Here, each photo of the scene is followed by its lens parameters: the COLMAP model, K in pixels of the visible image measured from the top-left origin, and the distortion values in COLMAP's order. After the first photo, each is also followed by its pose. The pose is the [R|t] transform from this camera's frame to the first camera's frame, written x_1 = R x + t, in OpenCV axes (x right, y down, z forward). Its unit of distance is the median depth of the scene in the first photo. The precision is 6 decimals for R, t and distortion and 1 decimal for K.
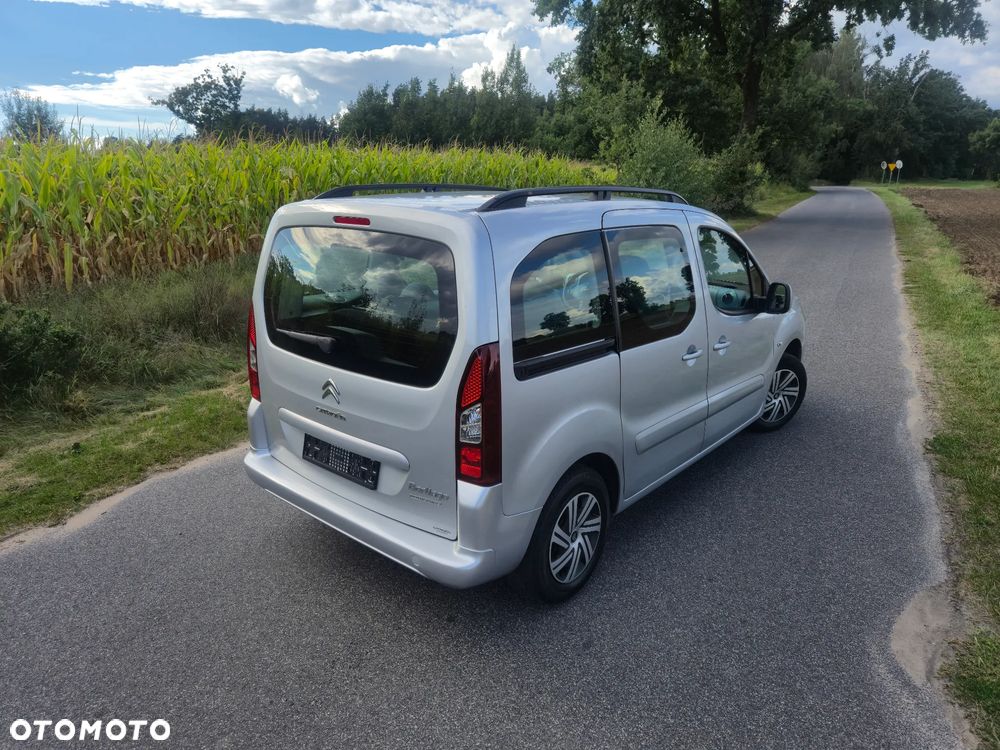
lens RADIAL K [[671.8, 0, 491.4], [0, 671.8, 379.7], [0, 0, 1]] dist [0.045917, -0.044464]
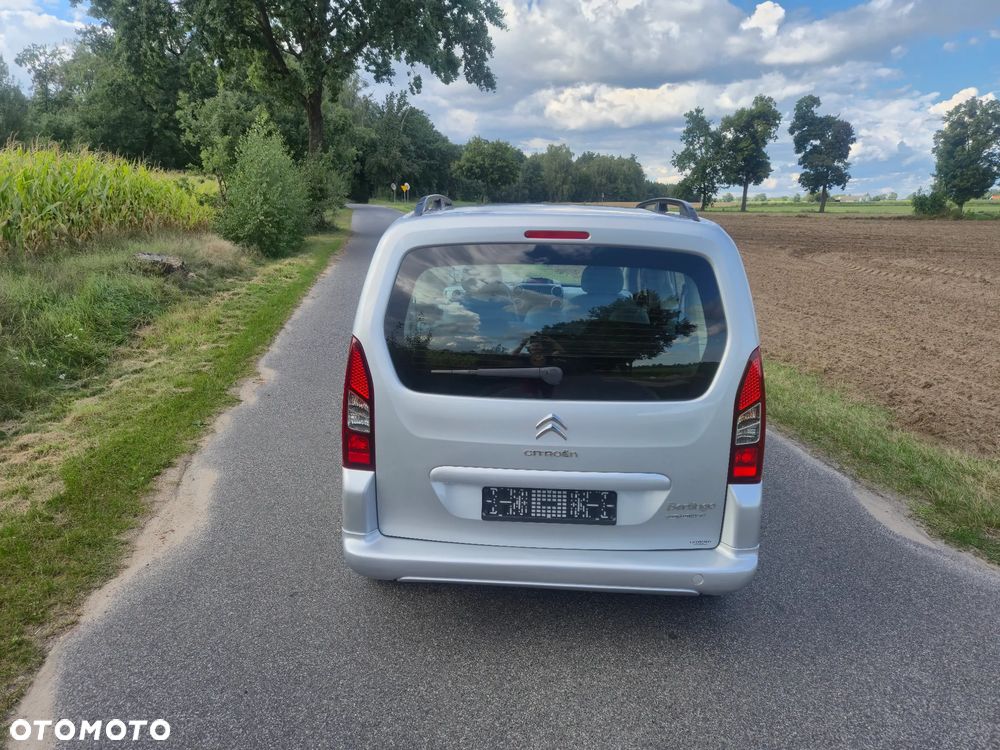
lens RADIAL K [[671.8, 0, 491.7], [0, 671.8, 371.9], [0, 0, 1]] dist [0.045917, -0.044464]
pose [[0.782563, -0.140853, 0.606429, -0.627738], [0.160489, 0.986790, 0.022095, -0.066085], [-0.601530, 0.080035, 0.794831, 0.269524]]
